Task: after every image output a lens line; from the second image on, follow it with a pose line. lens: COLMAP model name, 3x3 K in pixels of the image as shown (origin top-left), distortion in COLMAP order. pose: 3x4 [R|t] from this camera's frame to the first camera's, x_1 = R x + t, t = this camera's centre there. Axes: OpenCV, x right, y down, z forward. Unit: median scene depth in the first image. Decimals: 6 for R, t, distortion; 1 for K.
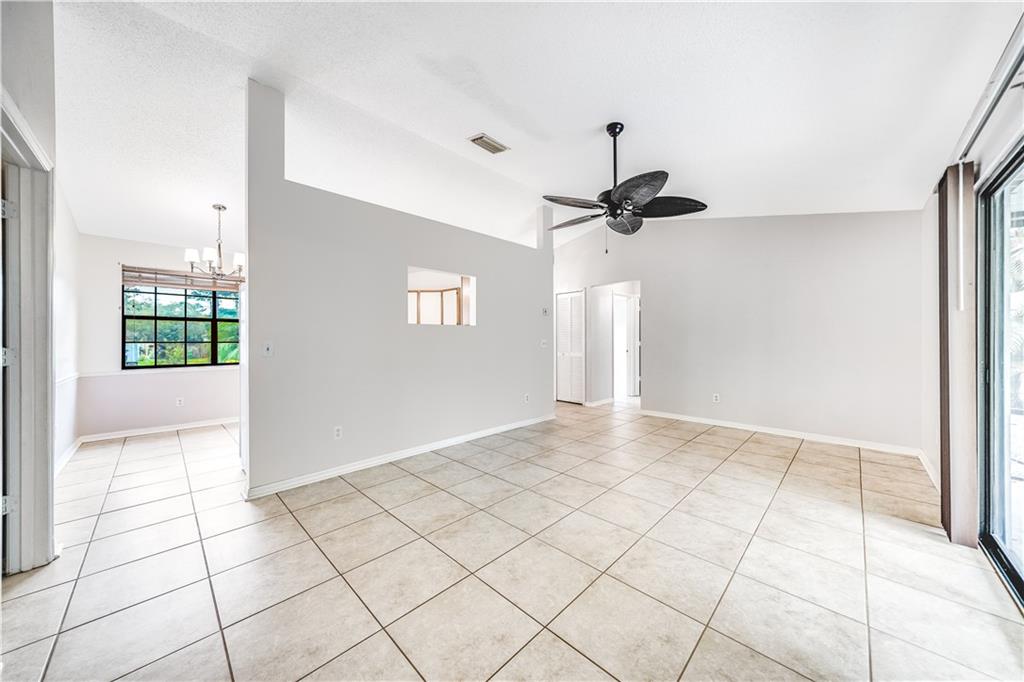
lens RADIAL K [[347.9, 0, 506.8], [0, 347.9, 338.7], [0, 0, 1]] dist [-0.012577, -0.000011]
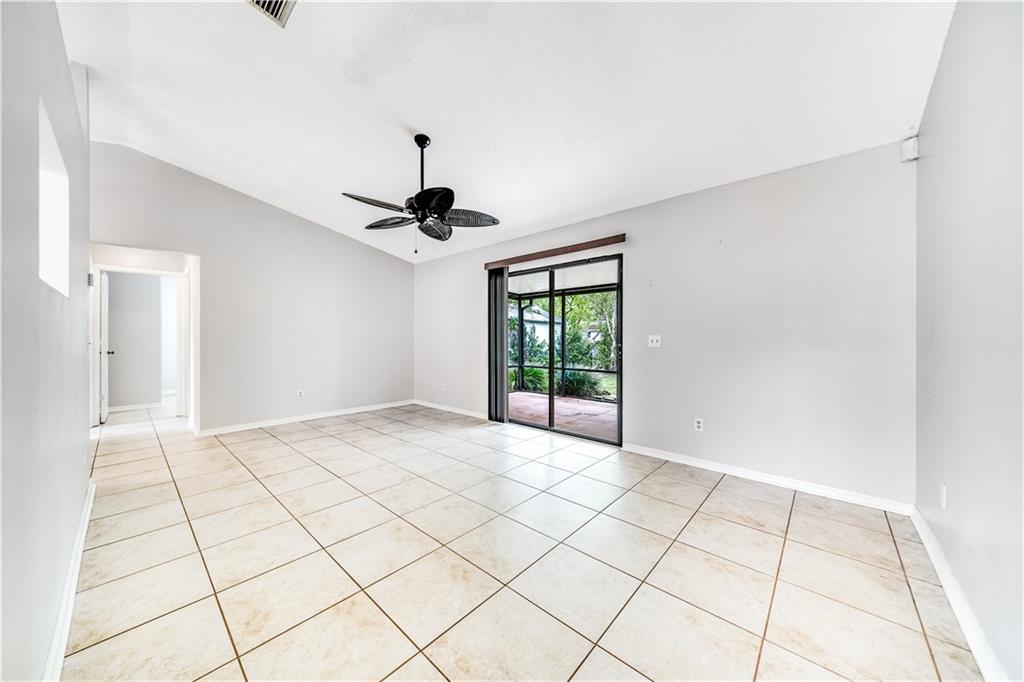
lens RADIAL K [[347.9, 0, 506.8], [0, 347.9, 338.7], [0, 0, 1]] dist [-0.012577, -0.000011]
pose [[-0.045135, -0.000342, 0.998981, -0.777924], [-0.003409, 0.999994, 0.000188, 0.008327], [-0.998975, -0.003397, -0.045136, 0.781472]]
